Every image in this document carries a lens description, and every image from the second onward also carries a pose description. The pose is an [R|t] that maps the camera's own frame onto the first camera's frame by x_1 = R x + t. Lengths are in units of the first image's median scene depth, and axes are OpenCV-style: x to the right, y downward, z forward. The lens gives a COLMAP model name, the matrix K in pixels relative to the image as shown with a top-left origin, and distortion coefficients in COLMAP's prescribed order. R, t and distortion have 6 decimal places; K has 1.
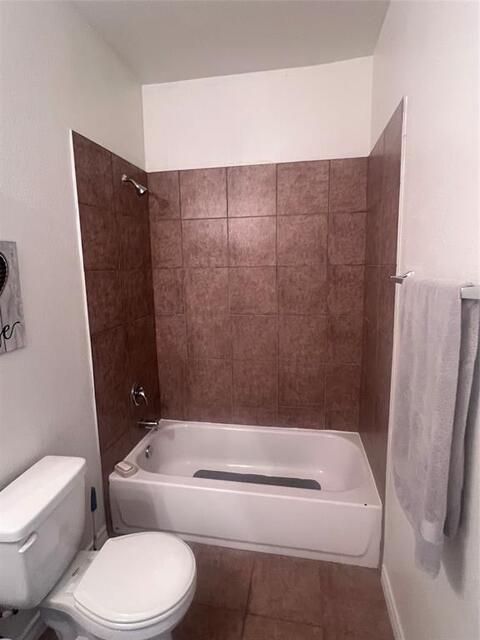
lens RADIAL K [[342.4, 0, 240.0], [0, 342.4, 320.0], [0, 0, 1]] dist [-0.000080, -0.000459]
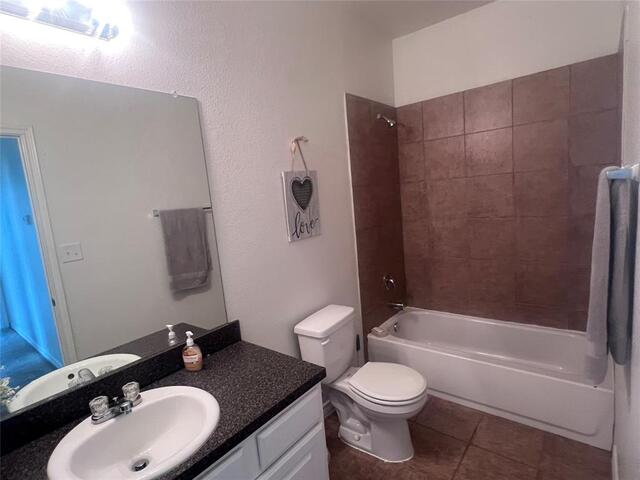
lens RADIAL K [[342.4, 0, 320.0], [0, 342.4, 240.0], [0, 0, 1]] dist [-0.000080, -0.000459]
pose [[0.881140, 0.003521, -0.472843, 0.080988], [-0.003410, 0.999994, 0.001092, 0.058076], [0.472844, 0.000651, 0.881146, -0.249217]]
